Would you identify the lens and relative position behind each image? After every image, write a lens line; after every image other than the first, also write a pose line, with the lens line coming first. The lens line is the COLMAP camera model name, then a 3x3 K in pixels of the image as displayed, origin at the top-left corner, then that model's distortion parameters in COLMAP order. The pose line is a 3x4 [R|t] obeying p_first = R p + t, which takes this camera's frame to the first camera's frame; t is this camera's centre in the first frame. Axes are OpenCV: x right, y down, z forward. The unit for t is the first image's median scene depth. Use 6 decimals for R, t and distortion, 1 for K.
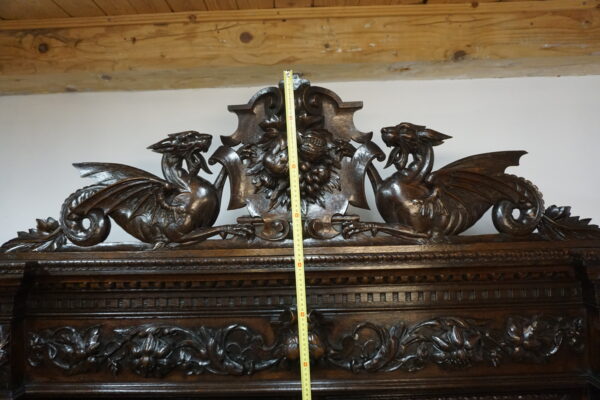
lens RADIAL K [[398.4, 0, 298.7], [0, 398.4, 194.7], [0, 0, 1]] dist [-0.040187, 0.025332]
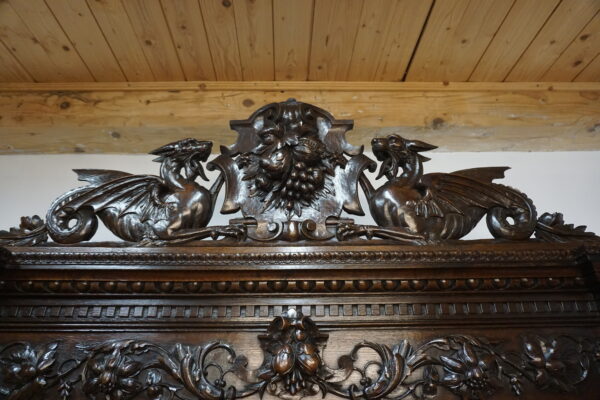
lens RADIAL K [[398.4, 0, 298.6], [0, 398.4, 196.9], [0, 0, 1]] dist [-0.040187, 0.025332]
pose [[0.999410, 0.028220, 0.019564, -0.005746], [-0.018712, 0.925294, -0.378788, 0.369119], [-0.028792, 0.378199, 0.925277, 0.066025]]
